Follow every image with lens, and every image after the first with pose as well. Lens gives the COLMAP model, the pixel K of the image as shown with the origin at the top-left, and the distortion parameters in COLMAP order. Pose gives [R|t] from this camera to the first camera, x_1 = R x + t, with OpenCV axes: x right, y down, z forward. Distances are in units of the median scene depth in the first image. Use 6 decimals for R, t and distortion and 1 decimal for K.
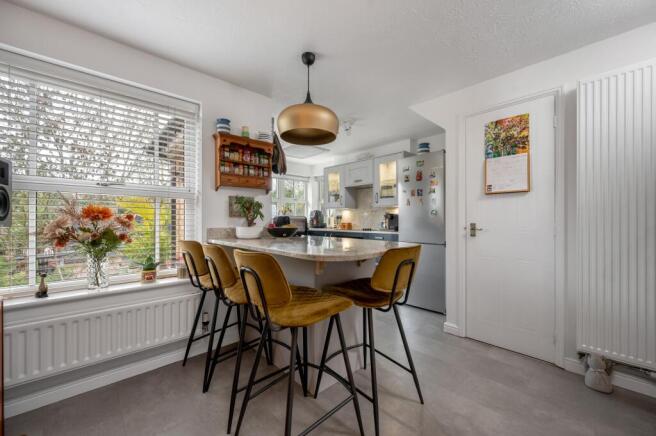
lens RADIAL K [[255.8, 0, 330.3], [0, 255.8, 219.6], [0, 0, 1]] dist [0.000953, 0.000052]
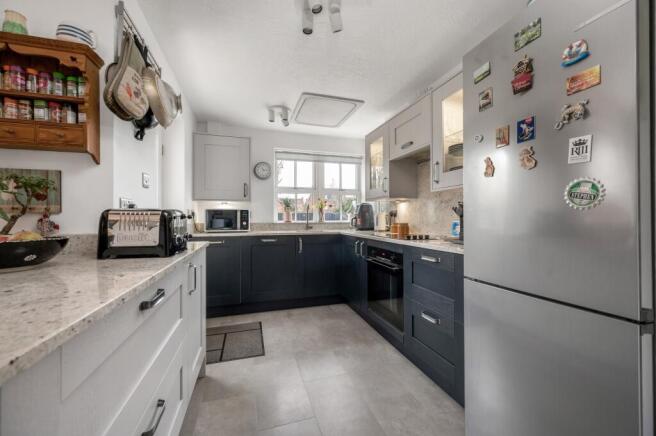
lens RADIAL K [[255.8, 0, 328.3], [0, 255.8, 215.7], [0, 0, 1]] dist [0.000953, 0.000052]
pose [[0.900675, -0.007147, -0.434435, 0.204972], [0.003203, 0.999947, -0.009810, 0.001332], [0.434482, 0.007444, 0.900650, 0.470044]]
